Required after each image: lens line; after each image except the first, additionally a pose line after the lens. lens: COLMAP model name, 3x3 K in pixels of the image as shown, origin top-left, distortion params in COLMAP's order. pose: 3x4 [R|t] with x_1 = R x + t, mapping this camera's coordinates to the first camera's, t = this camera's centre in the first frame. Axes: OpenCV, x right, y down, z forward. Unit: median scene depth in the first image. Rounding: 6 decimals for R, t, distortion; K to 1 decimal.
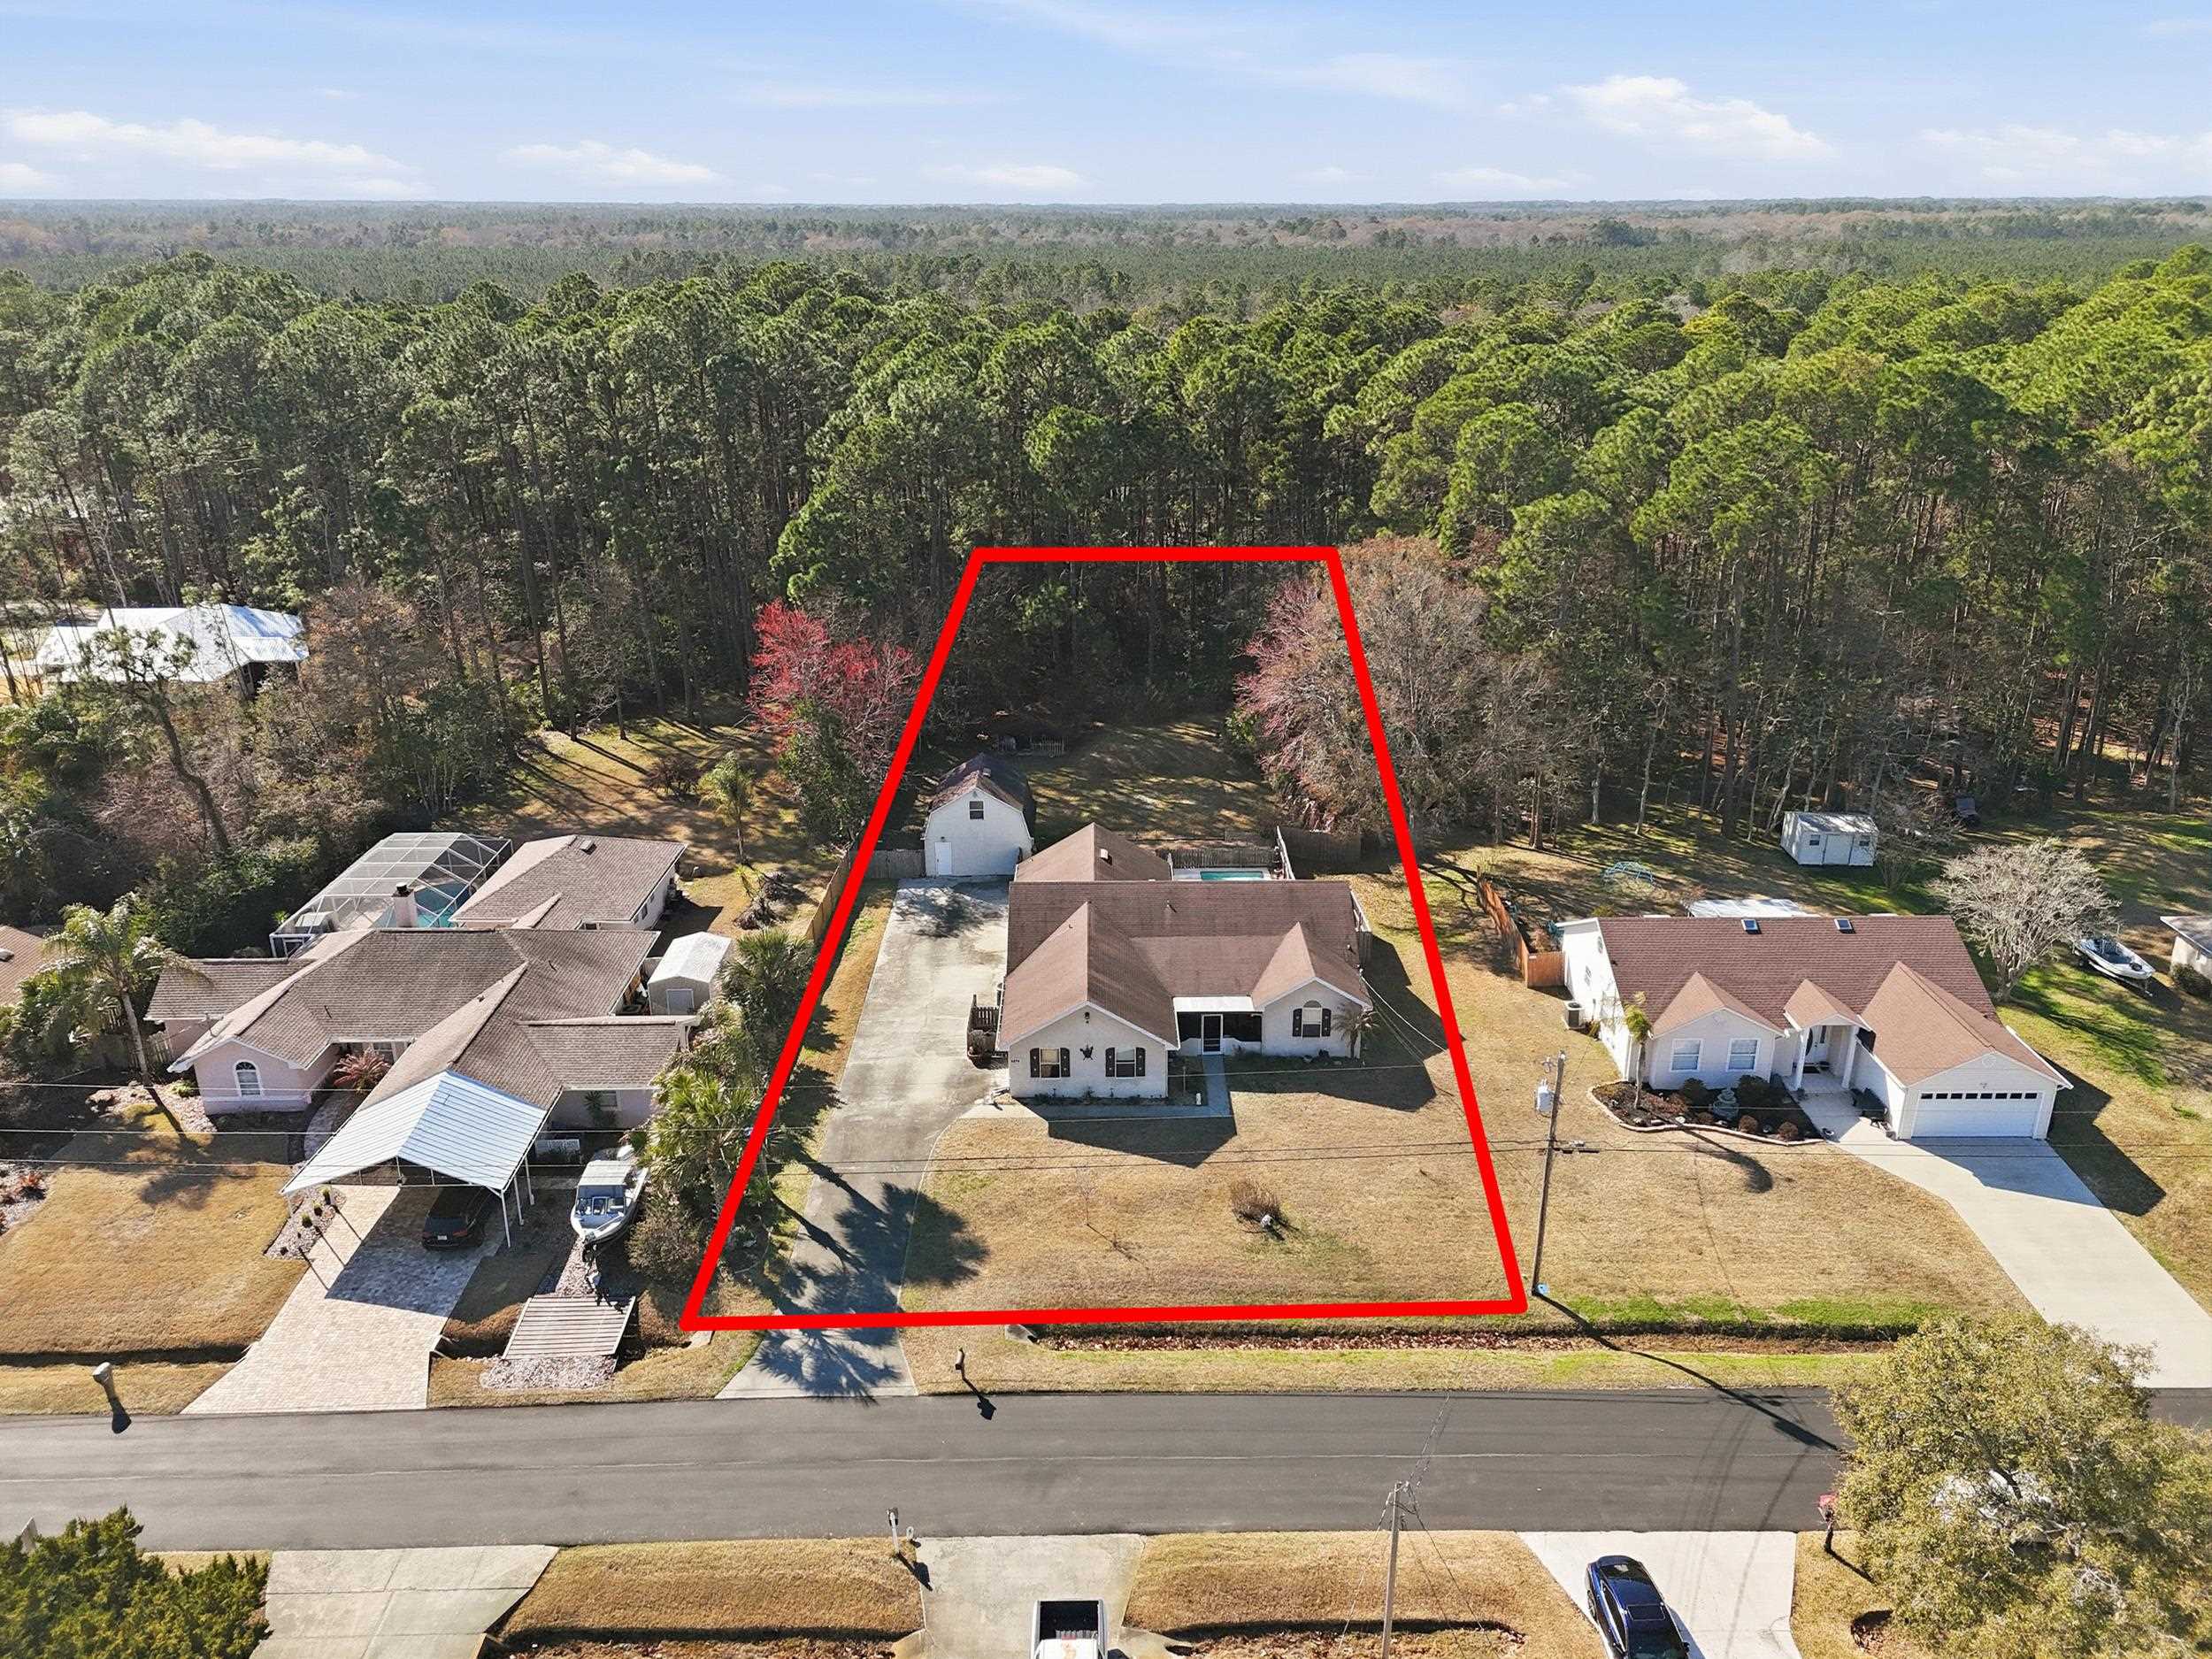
lens RADIAL K [[1616.5, 0, 1106.0], [0, 1616.5, 829.5], [0, 0, 1]] dist [0.032332, -0.004427]
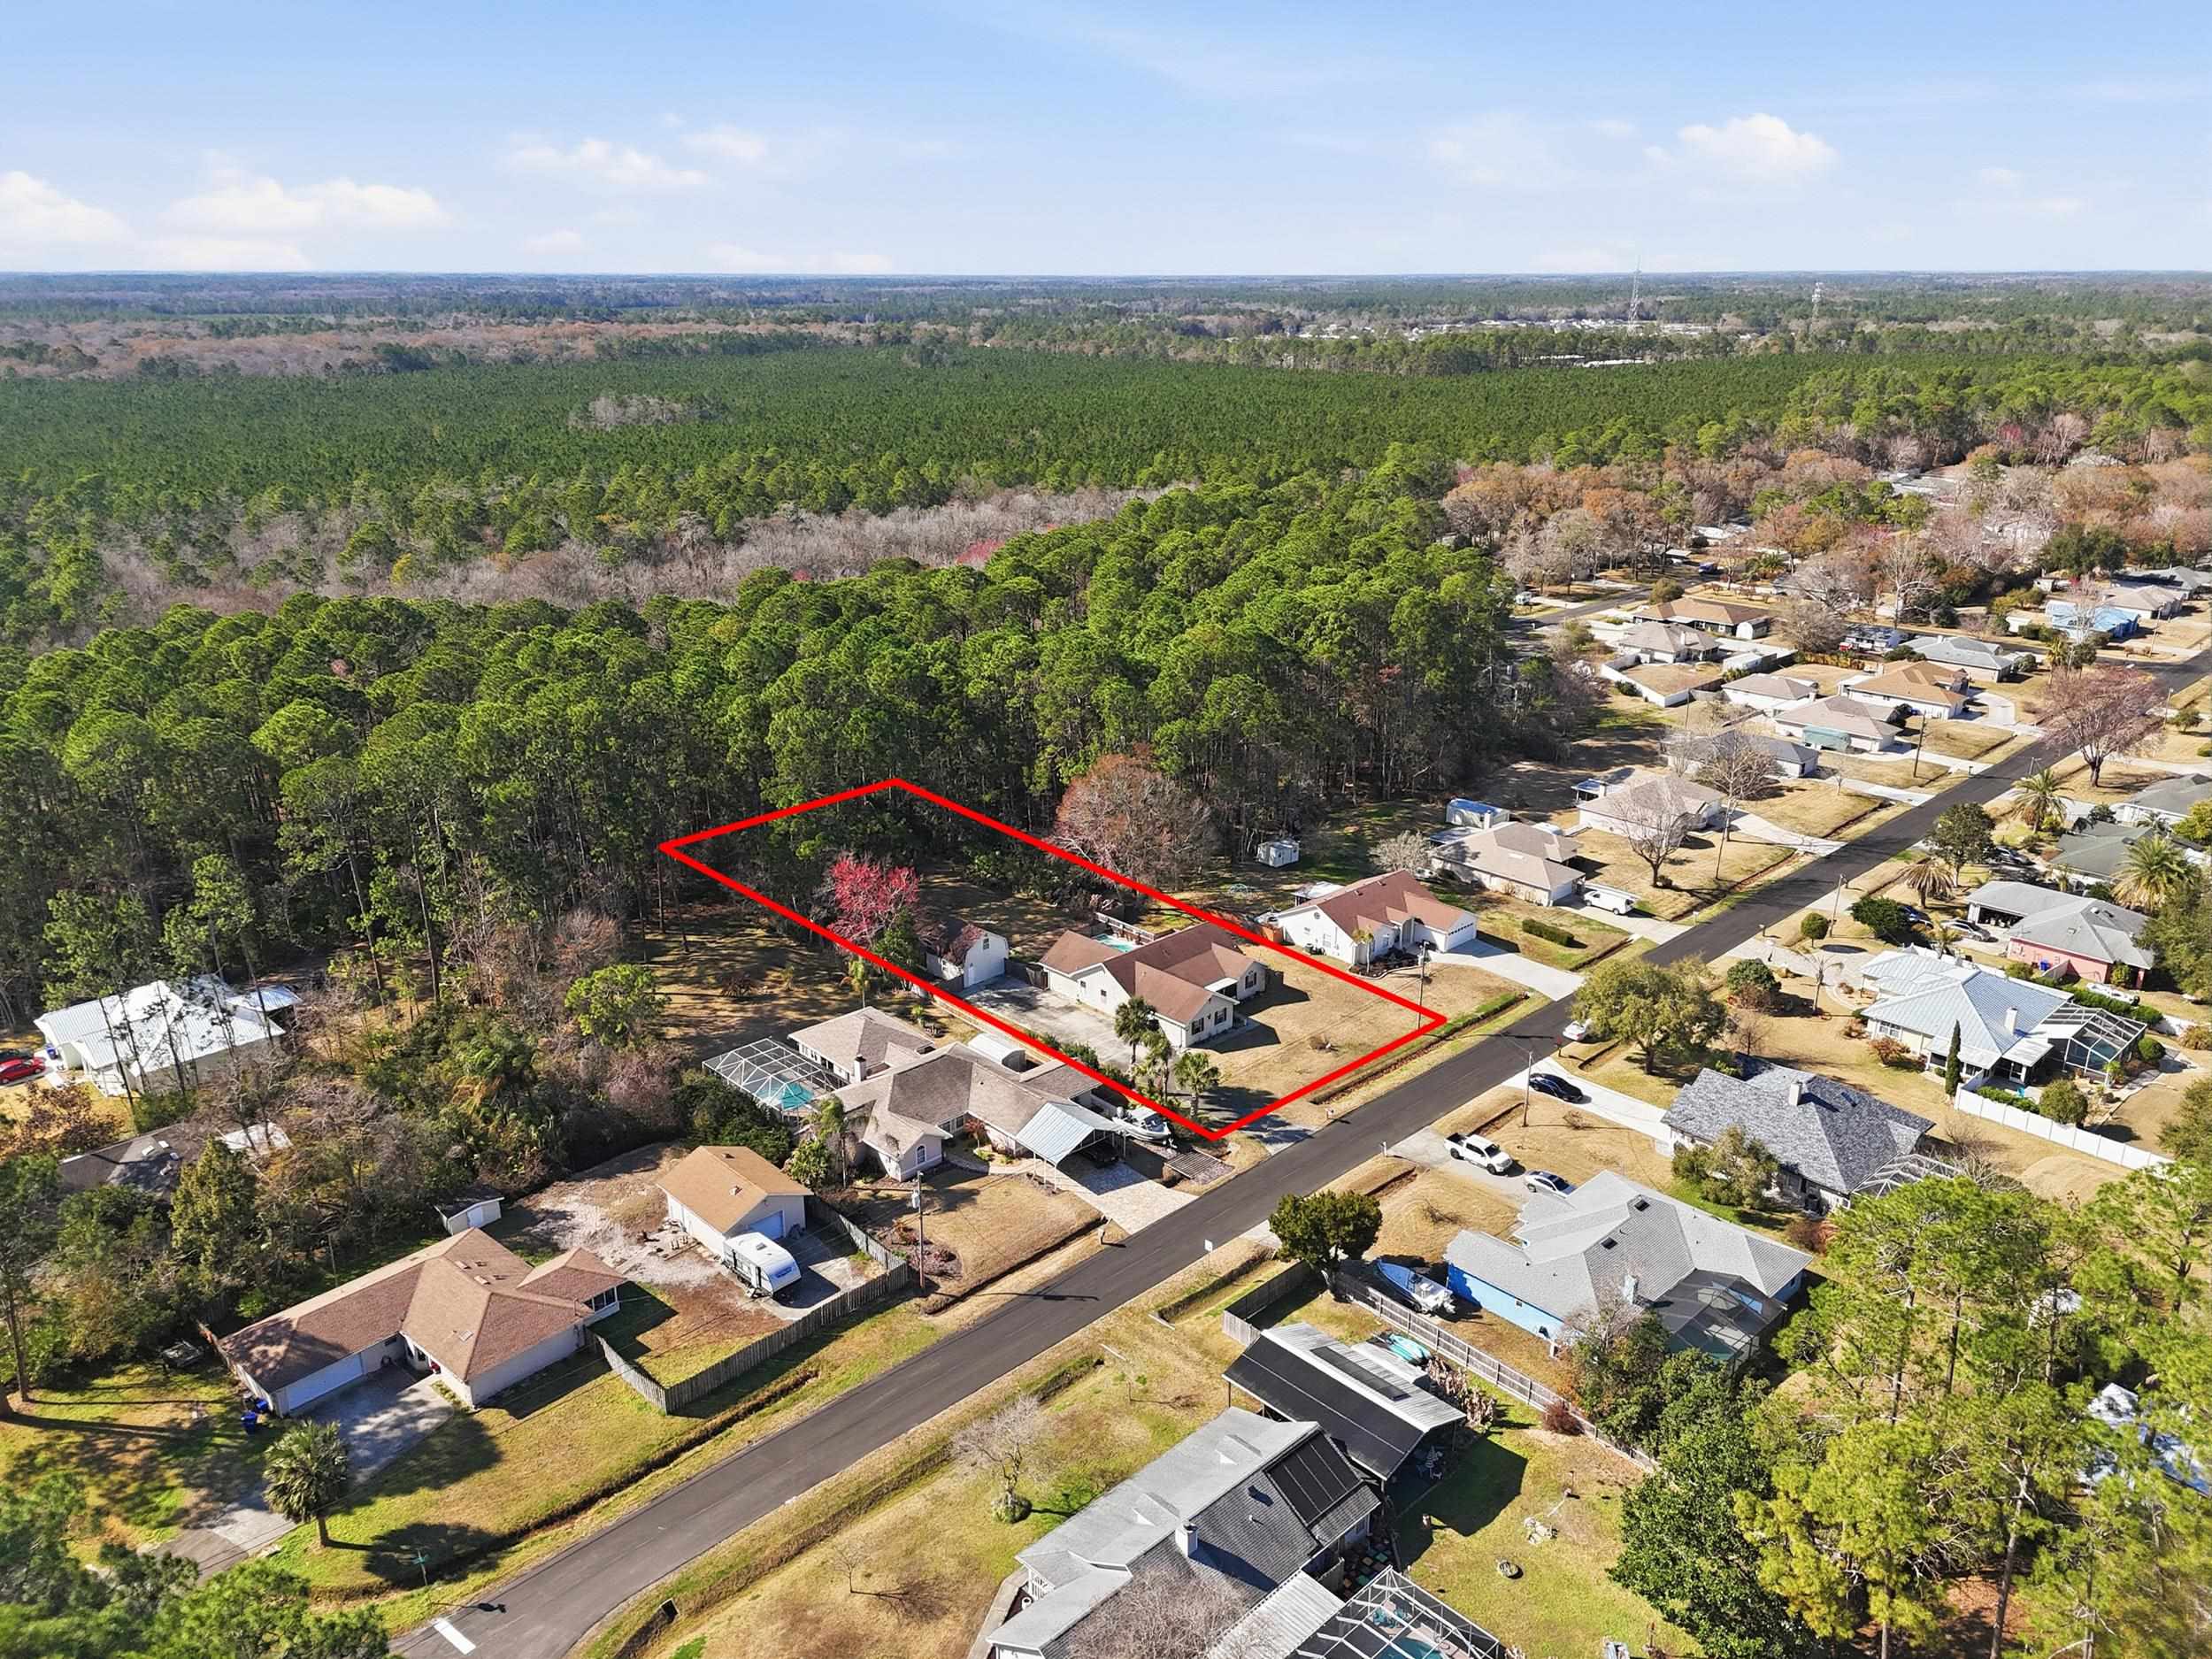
lens RADIAL K [[1616.5, 0, 1106.0], [0, 1616.5, 829.5], [0, 0, 1]] dist [0.032332, -0.004427]
pose [[0.728108, -0.221098, 0.648826, -1.588851], [0.244307, 0.968095, 0.055735, -0.286722], [-0.640448, 0.117932, 0.758893, -0.669478]]
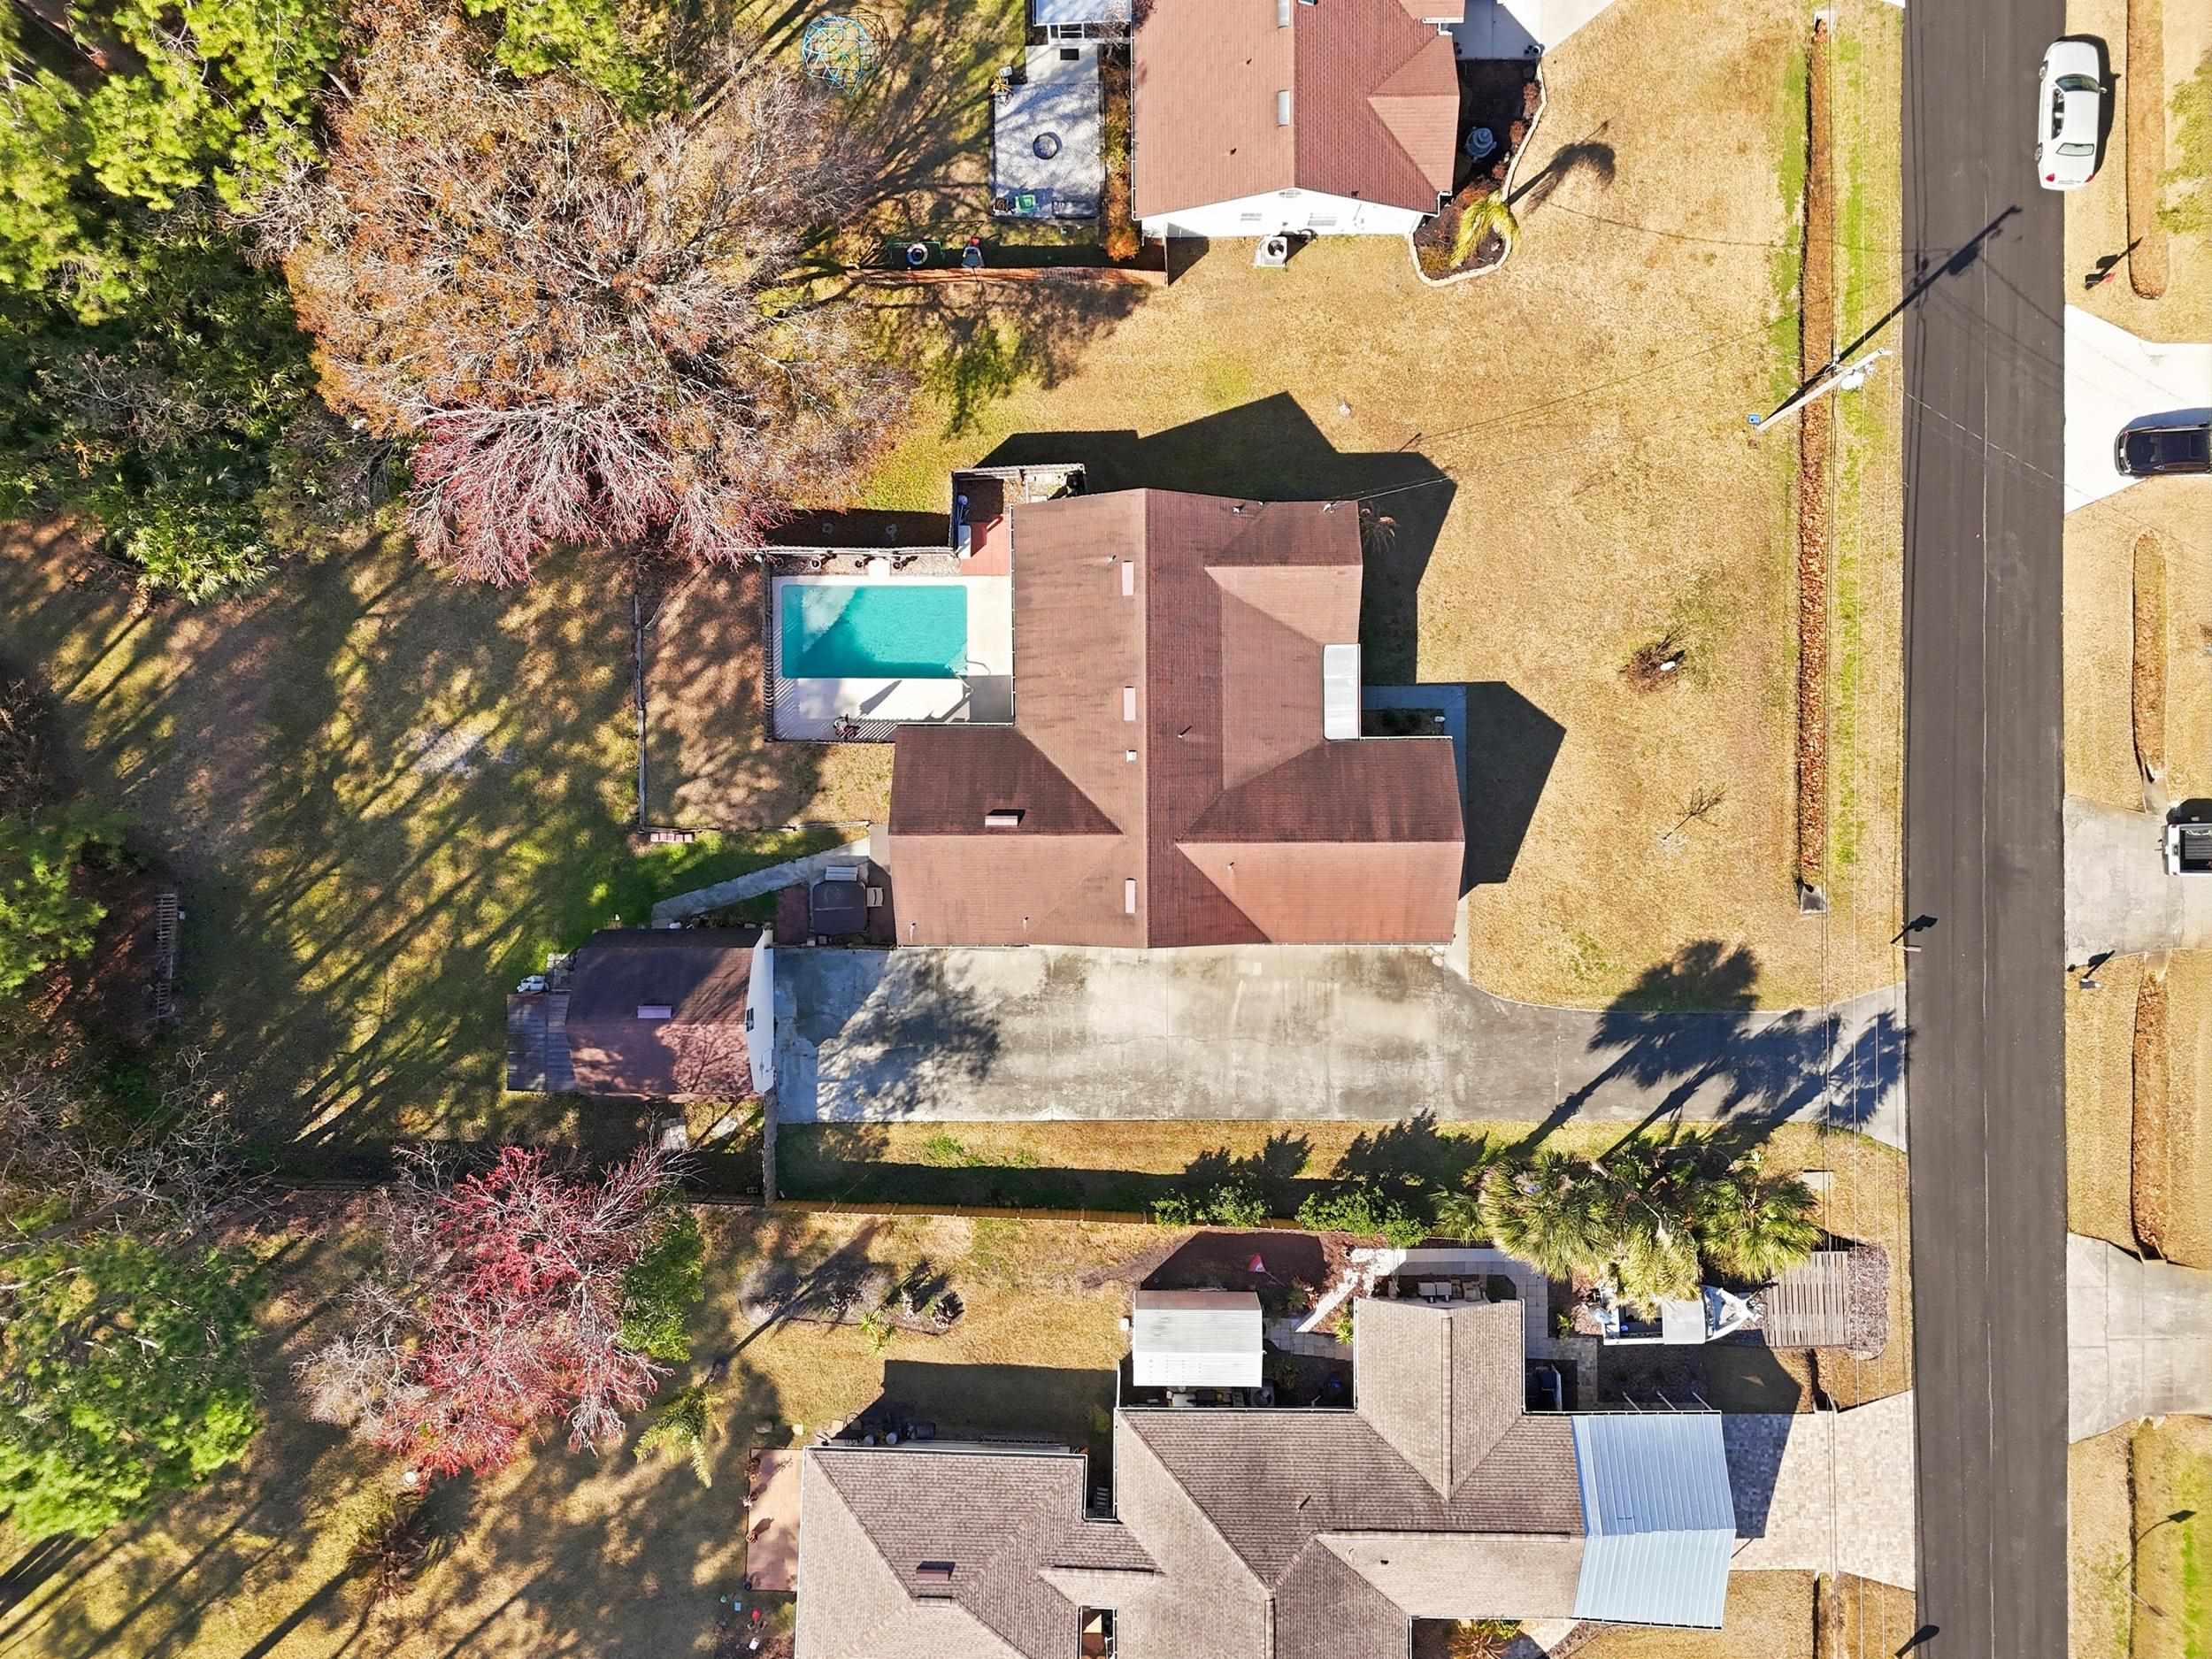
lens RADIAL K [[1616.5, 0, 1106.0], [0, 1616.5, 829.5], [0, 0, 1]] dist [0.032332, -0.004427]
pose [[0.003552, -0.999985, -0.004187, -0.001074], [0.369709, -0.002577, 0.929144, -0.786246], [-0.929141, -0.004848, 0.369694, 0.887473]]
